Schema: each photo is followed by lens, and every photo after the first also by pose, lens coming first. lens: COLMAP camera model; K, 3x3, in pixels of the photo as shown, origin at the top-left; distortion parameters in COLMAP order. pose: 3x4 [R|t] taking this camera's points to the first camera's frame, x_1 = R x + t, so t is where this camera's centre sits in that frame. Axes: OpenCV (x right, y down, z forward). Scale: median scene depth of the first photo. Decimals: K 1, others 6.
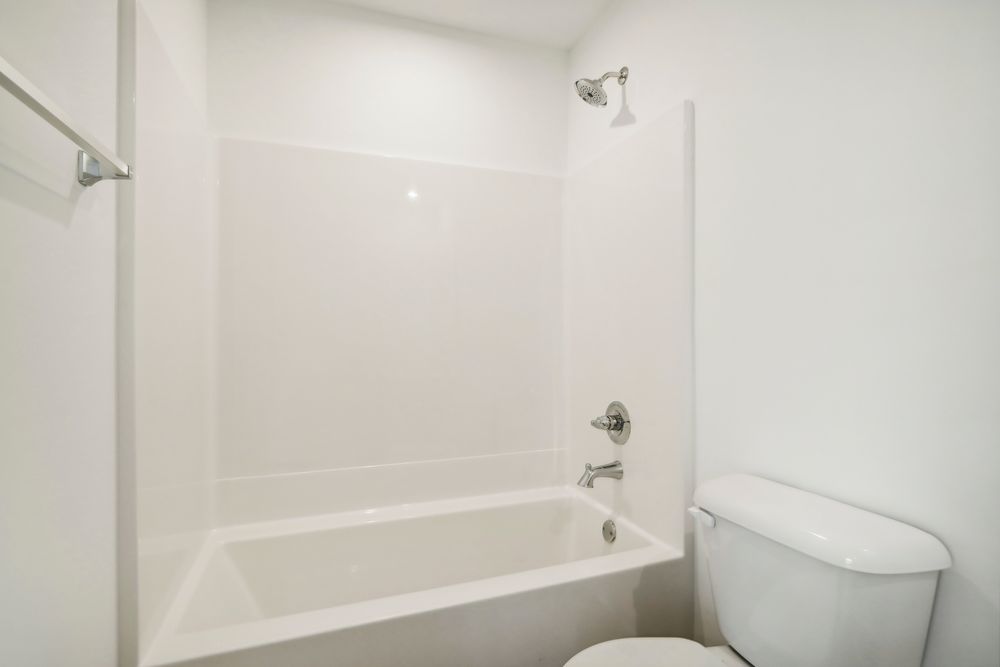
lens RADIAL K [[476.7, 0, 501.9], [0, 476.7, 340.0], [0, 0, 1]] dist [-0.013473, 0.002015]
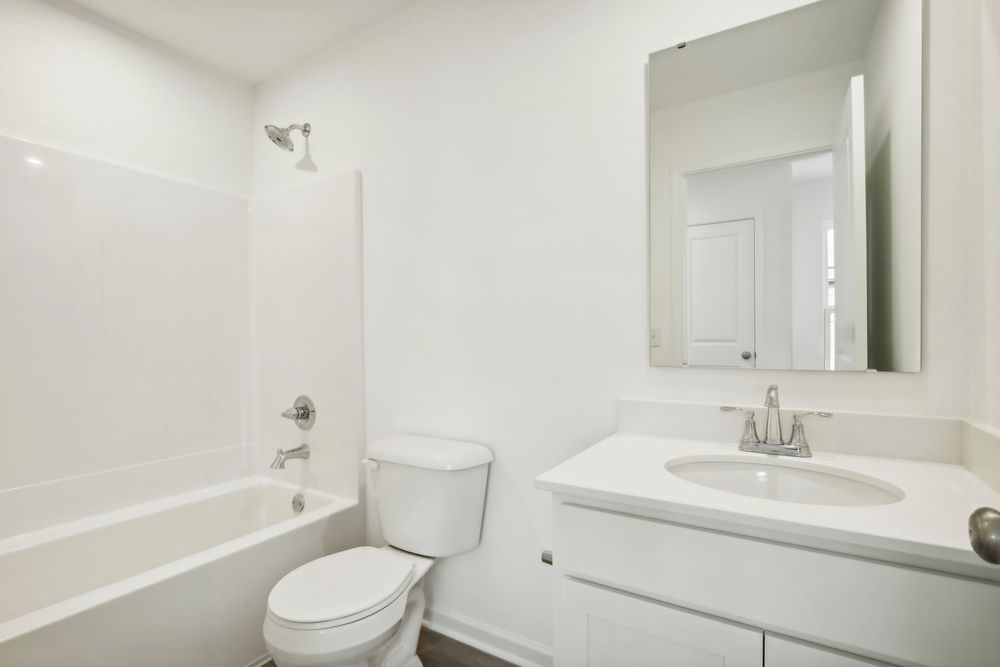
lens RADIAL K [[476.7, 0, 499.7], [0, 476.7, 344.1], [0, 0, 1]] dist [-0.013473, 0.002015]
pose [[0.789227, -0.008908, 0.614037, -0.110632], [0.011496, 0.999934, -0.000270, 0.003555], [-0.613994, 0.007272, 0.789278, -0.277775]]
